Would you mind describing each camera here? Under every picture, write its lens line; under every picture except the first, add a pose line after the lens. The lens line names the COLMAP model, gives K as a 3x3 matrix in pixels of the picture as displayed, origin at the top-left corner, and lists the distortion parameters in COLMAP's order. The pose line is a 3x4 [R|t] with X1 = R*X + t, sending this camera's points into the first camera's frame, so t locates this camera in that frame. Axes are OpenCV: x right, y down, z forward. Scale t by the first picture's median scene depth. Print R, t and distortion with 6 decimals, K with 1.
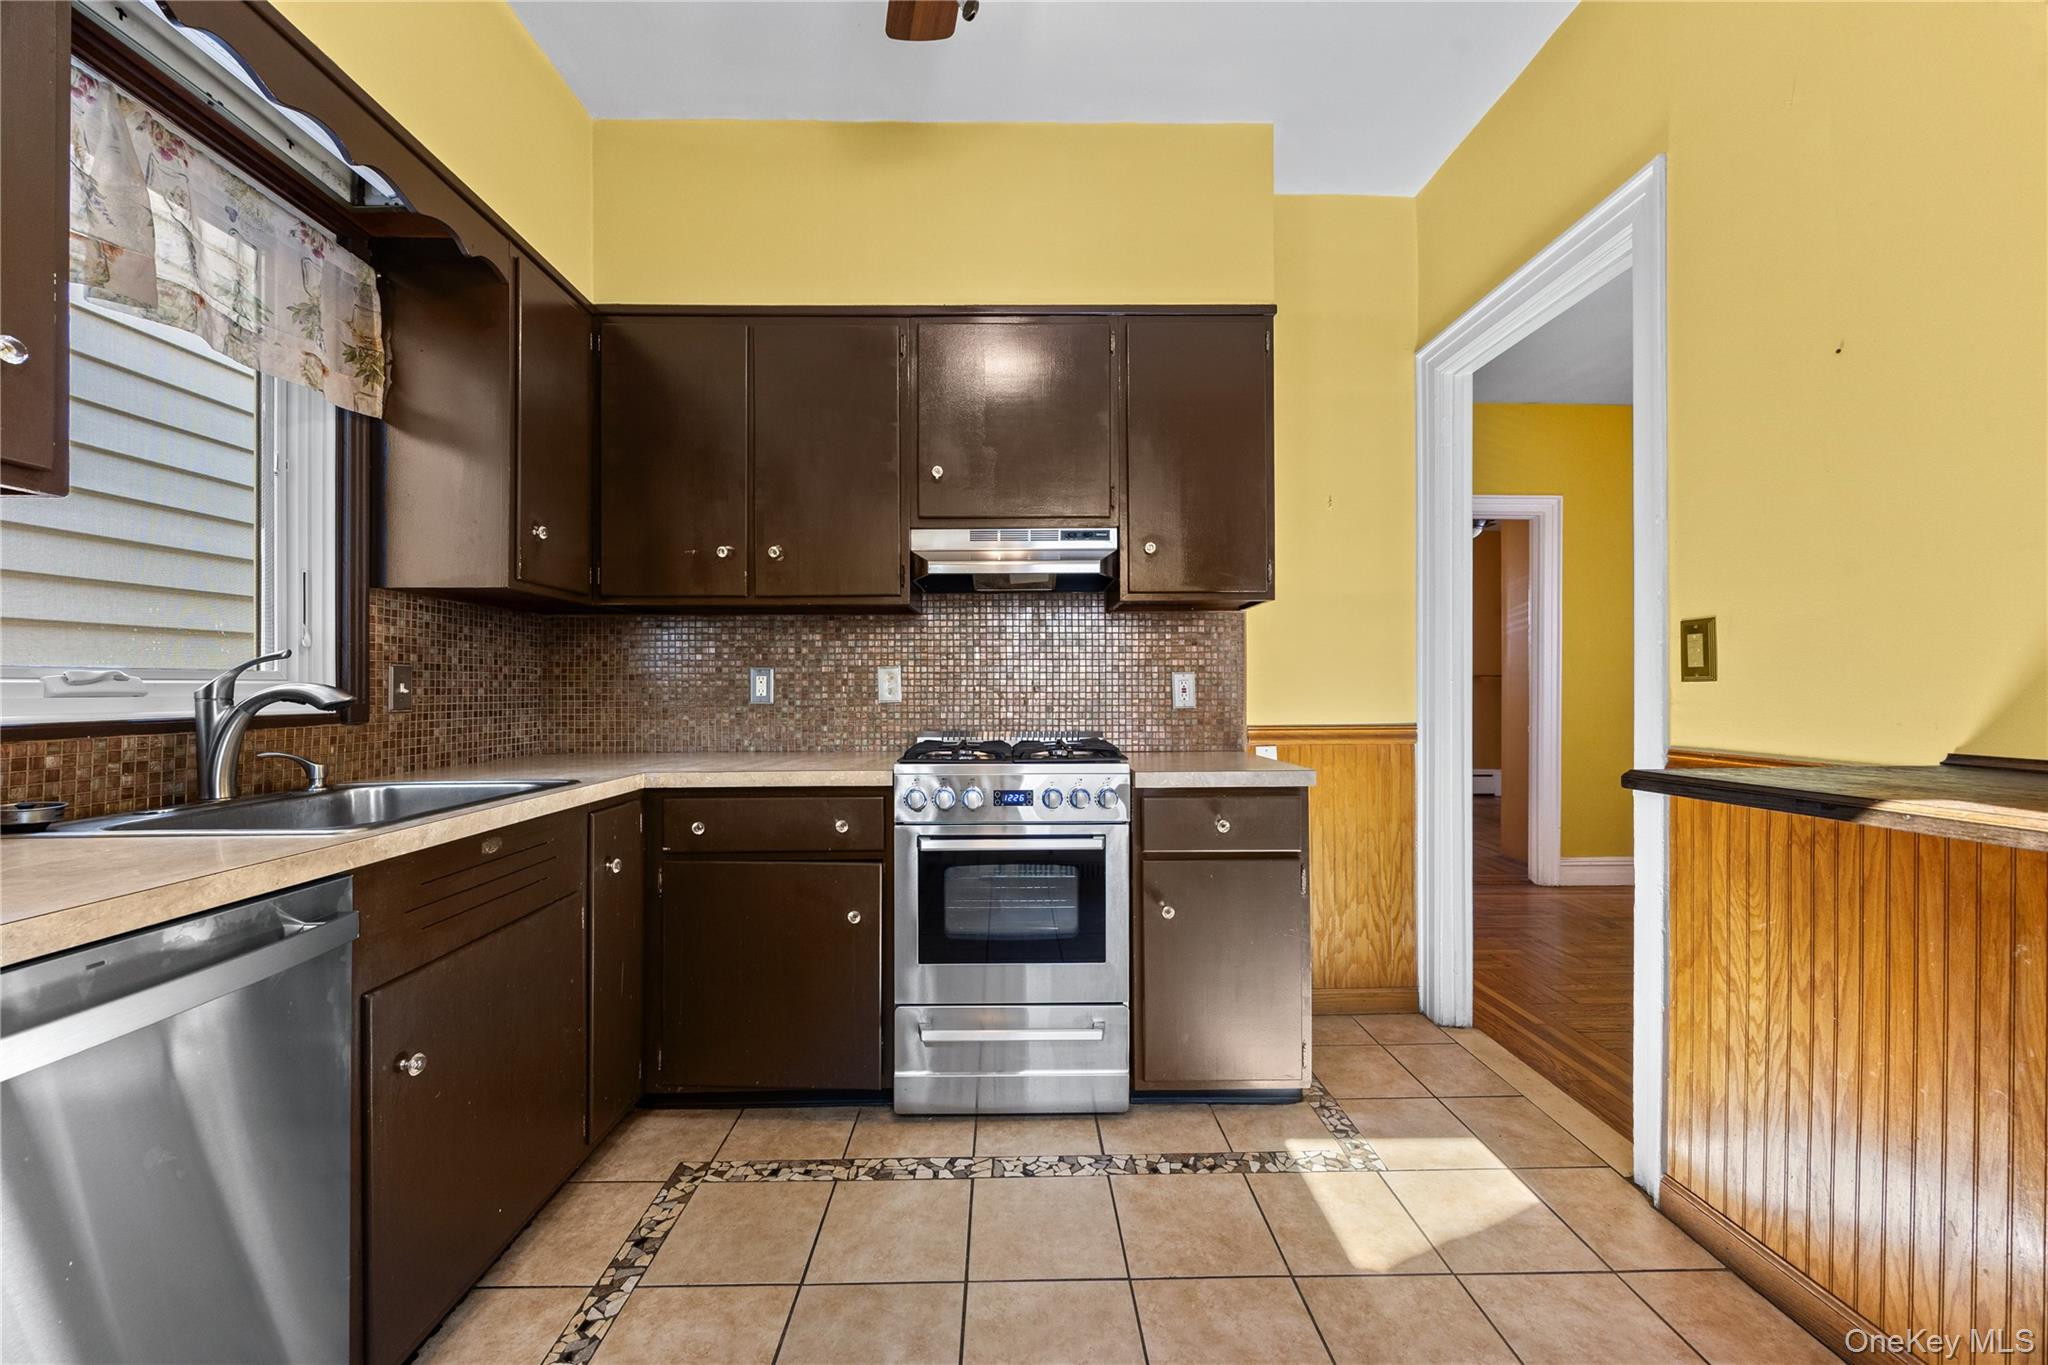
lens RADIAL K [[798.9, 0, 1024.0], [0, 798.9, 682.5], [0, 0, 1]] dist [0.001767, 0.000220]
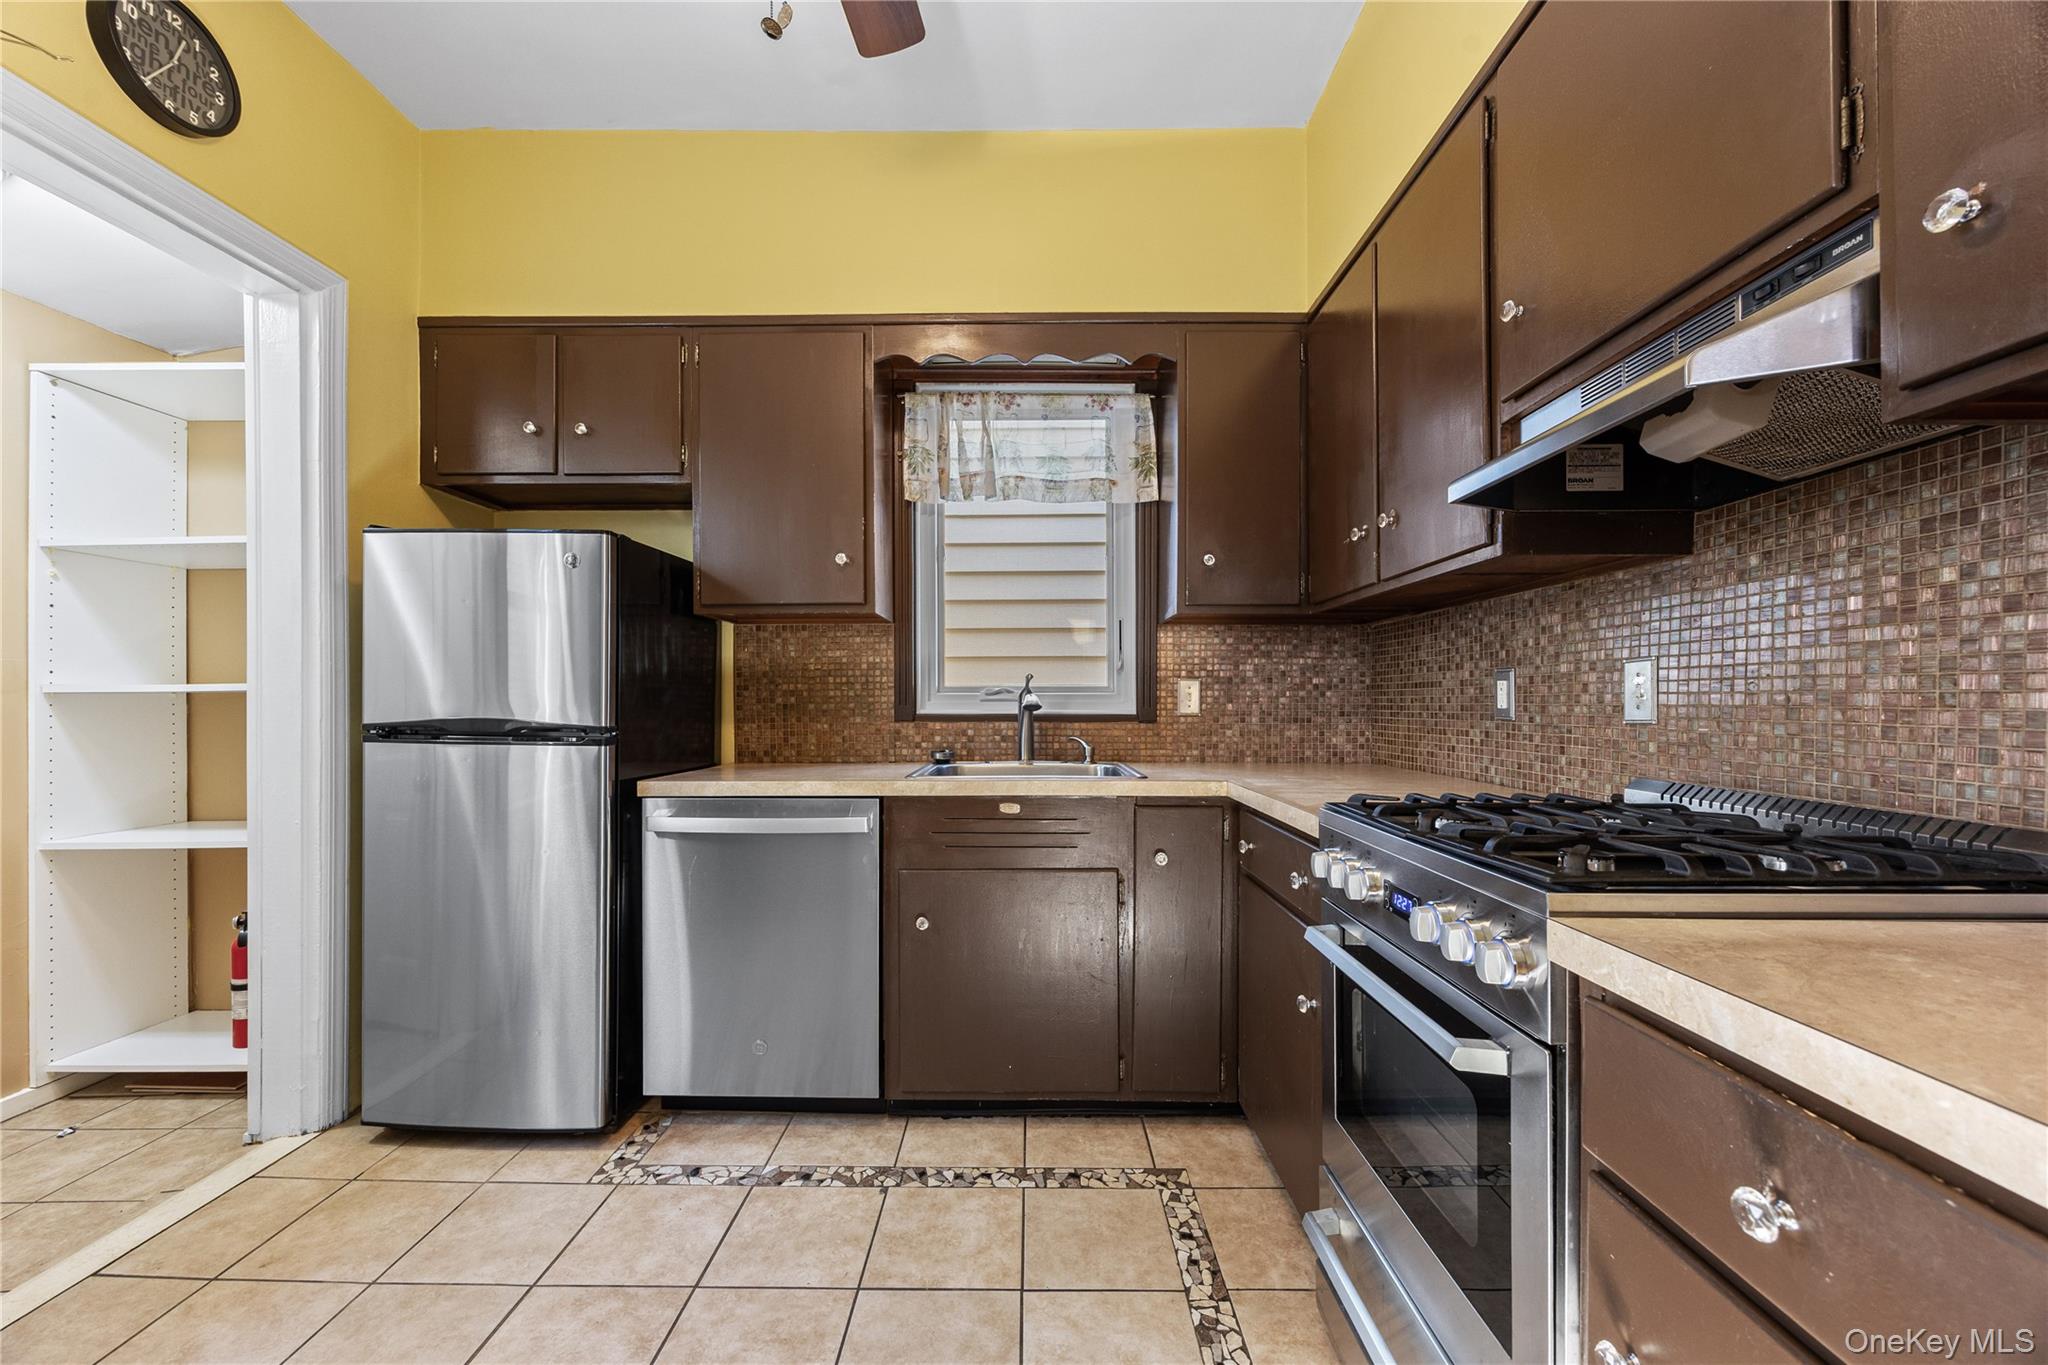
lens RADIAL K [[792.6, 0, 1023.9], [0, 792.6, 704.1], [0, 0, 1]] dist [-0.001579, -0.000024]
pose [[-0.045904, 0.007846, -0.998915, 0.534395], [0.005307, 0.999957, 0.007610, 0.006976], [0.998932, -0.004952, -0.045943, 0.793548]]
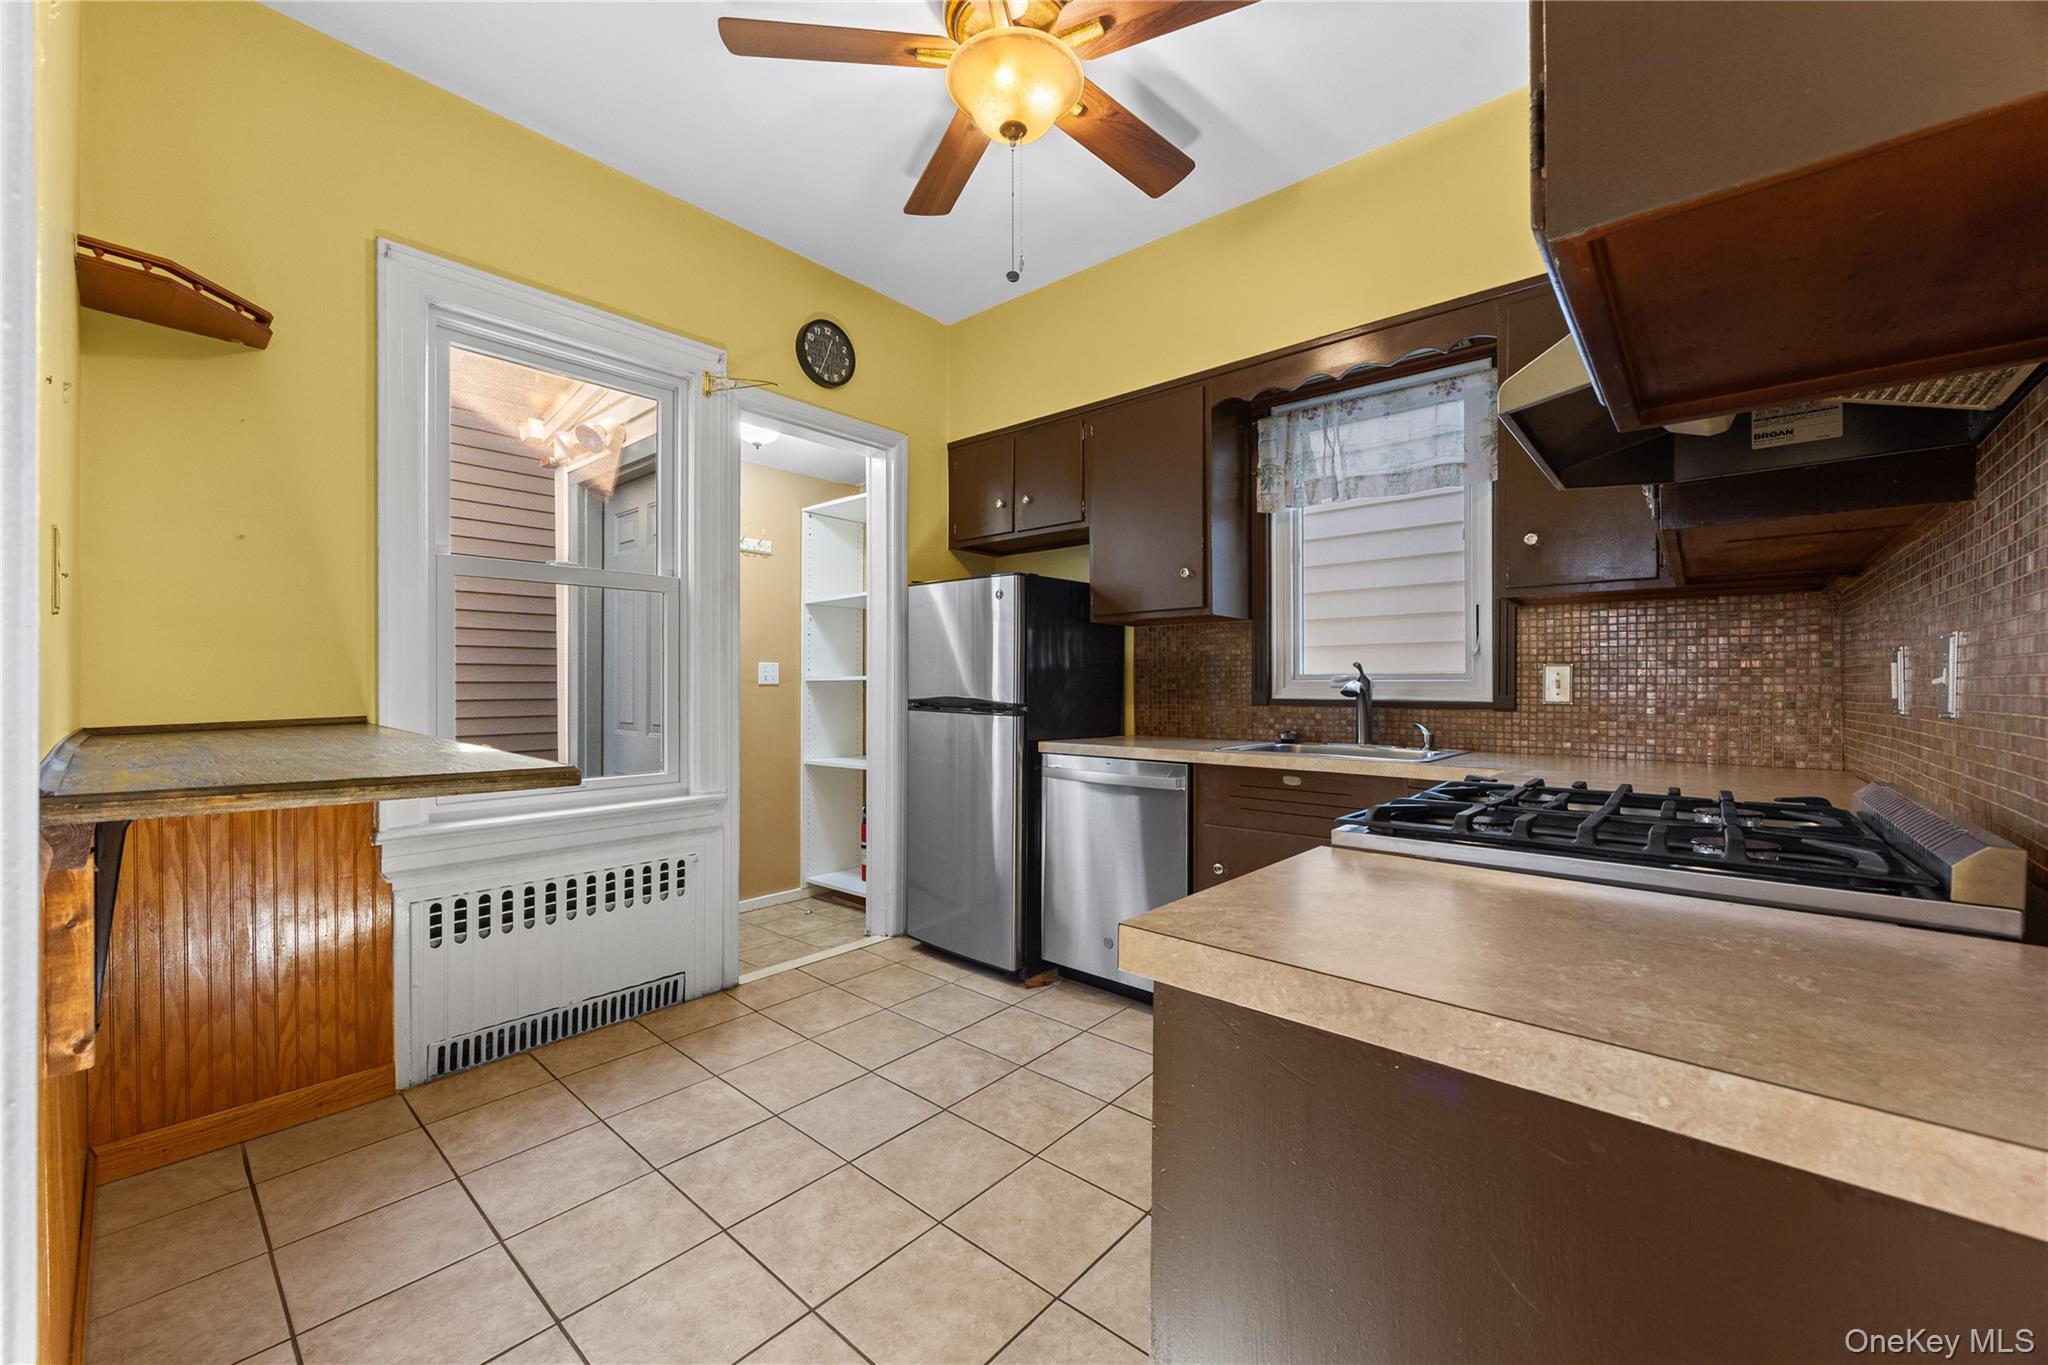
lens RADIAL K [[789.2, 0, 1004.7], [0, 789.2, 692.5], [0, 0, 1]] dist [-0.001327, -0.000039]
pose [[-0.689162, 0.005117, -0.724589, 0.652797], [0.001459, 0.999983, 0.005674, 0.011472], [0.724606, 0.002853, -0.689158, 1.219890]]
